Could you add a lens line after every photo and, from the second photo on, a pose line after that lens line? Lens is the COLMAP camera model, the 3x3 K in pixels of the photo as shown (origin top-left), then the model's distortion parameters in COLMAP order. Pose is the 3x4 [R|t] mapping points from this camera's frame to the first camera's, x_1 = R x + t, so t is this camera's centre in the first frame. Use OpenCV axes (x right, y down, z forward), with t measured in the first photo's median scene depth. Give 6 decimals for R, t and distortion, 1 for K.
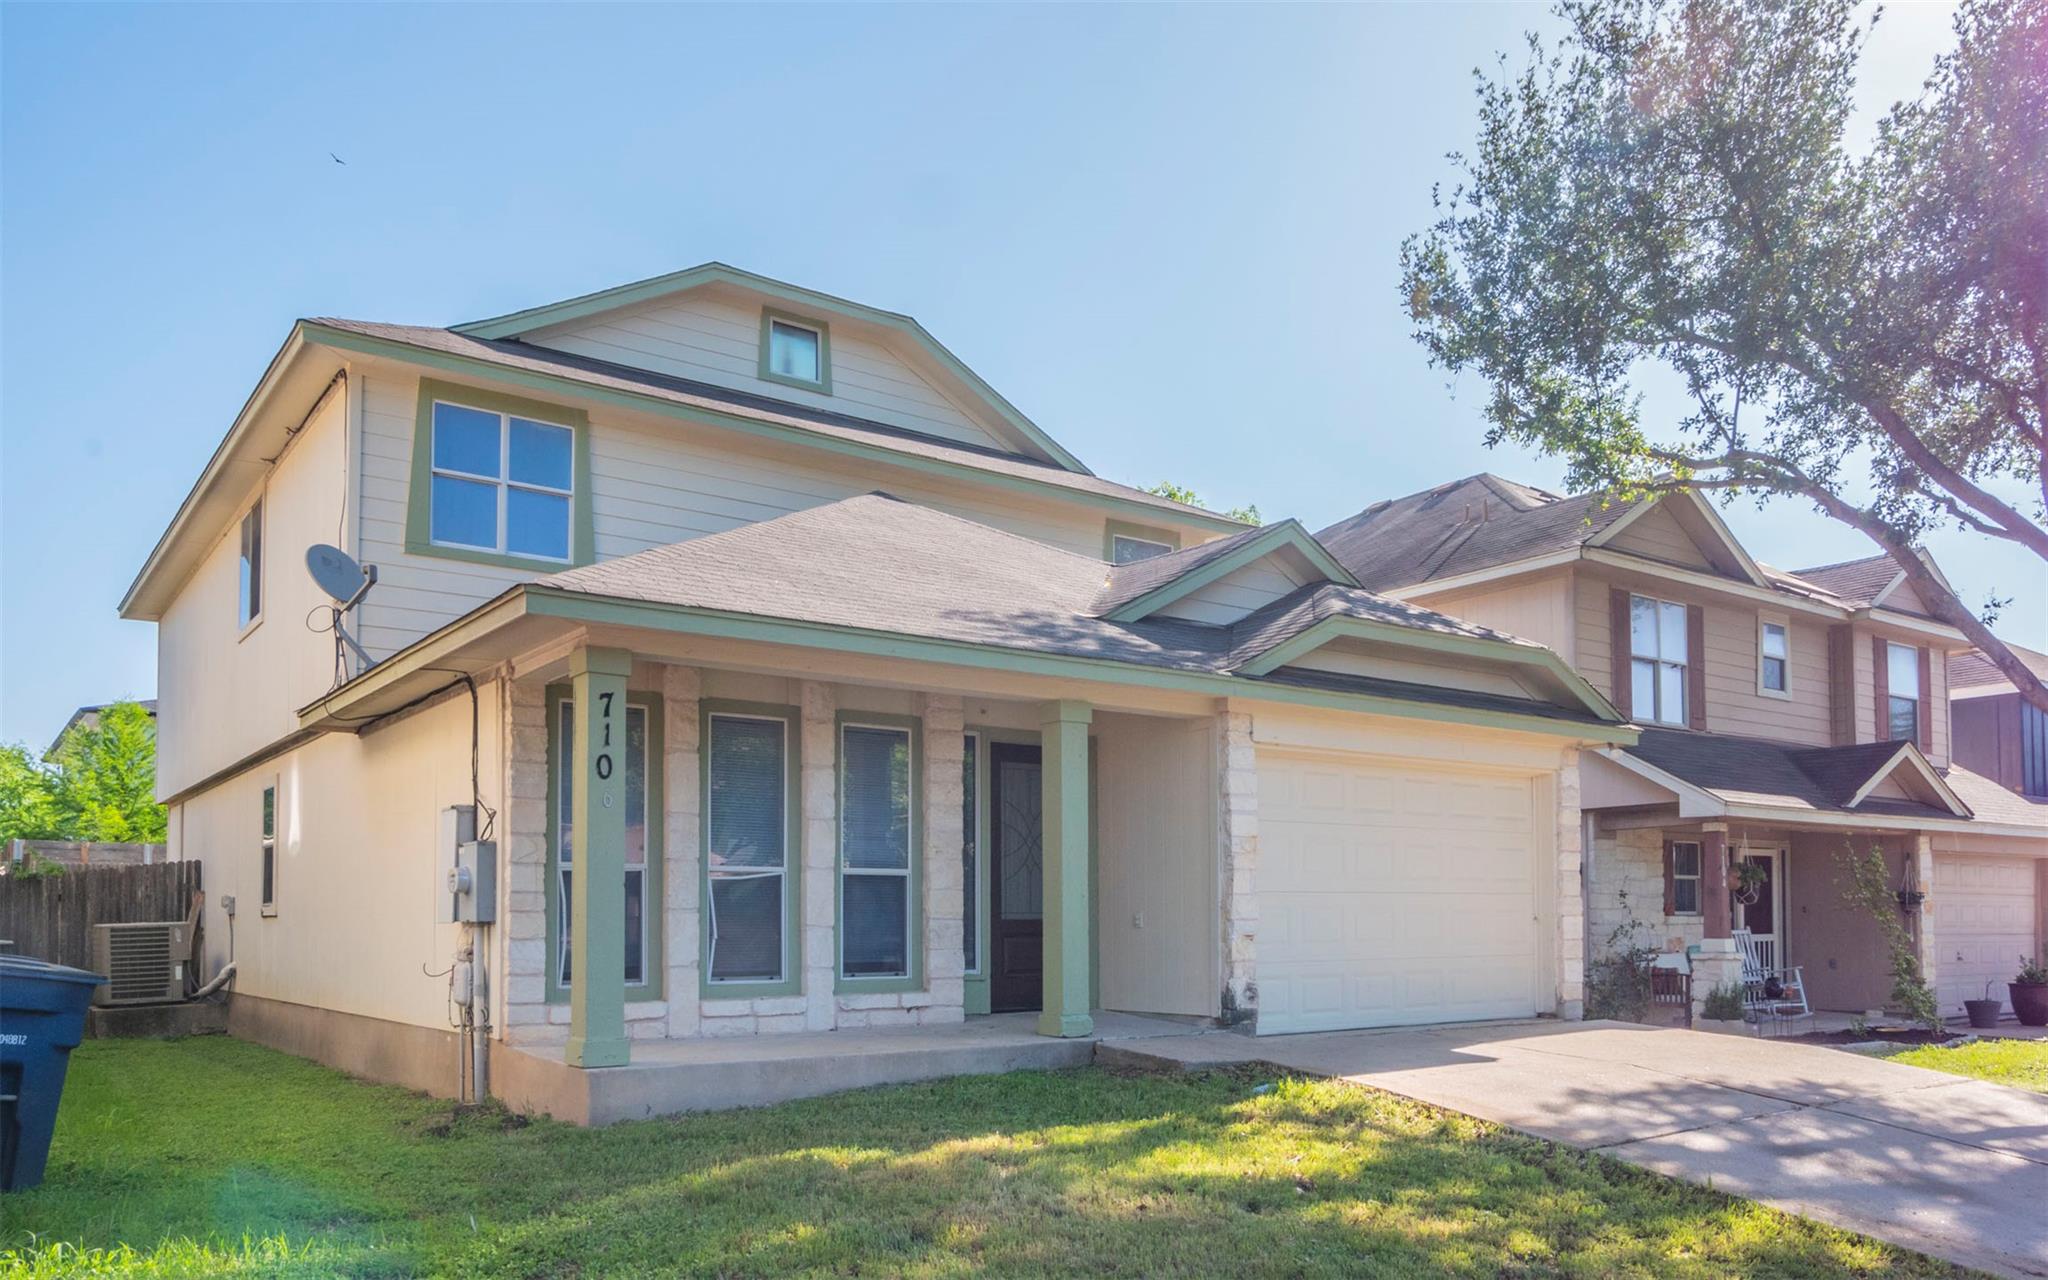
lens RADIAL K [[1527.1, 0, 1024.0], [0, 1527.1, 640.0], [0, 0, 1]] dist [-0.005878, -0.001361]
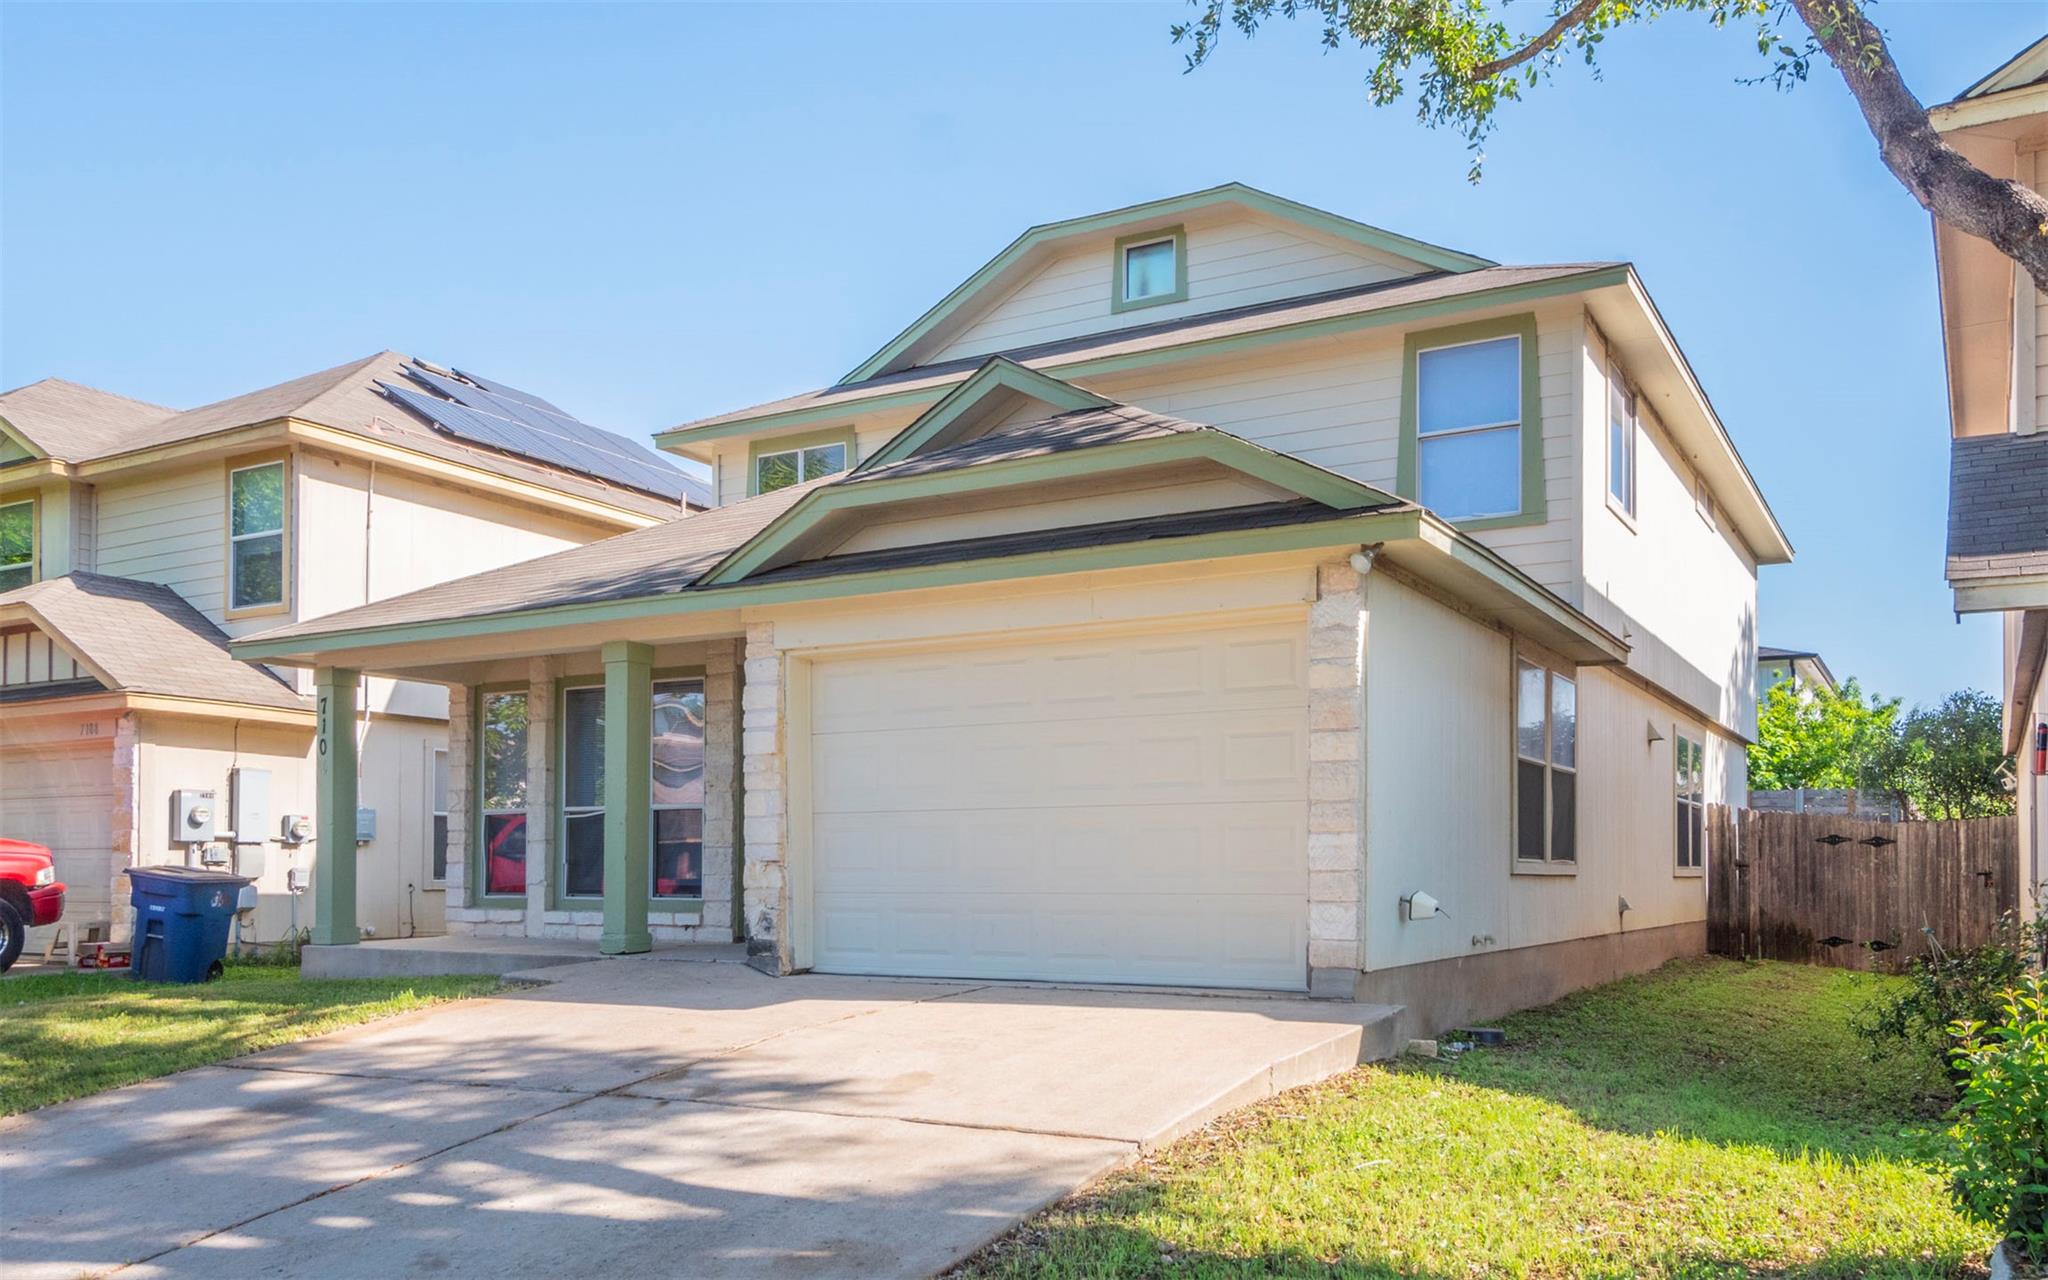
lens RADIAL K [[1582.6, 0, 1024.0], [0, 1582.6, 640.0], [0, 0, 1]] dist [0.003631, -0.001609]
pose [[0.396677, -0.129268, -0.908811, 0.965902], [0.162316, 0.984312, -0.069160, 0.135586], [0.903494, -0.120080, 0.411437, 0.674319]]
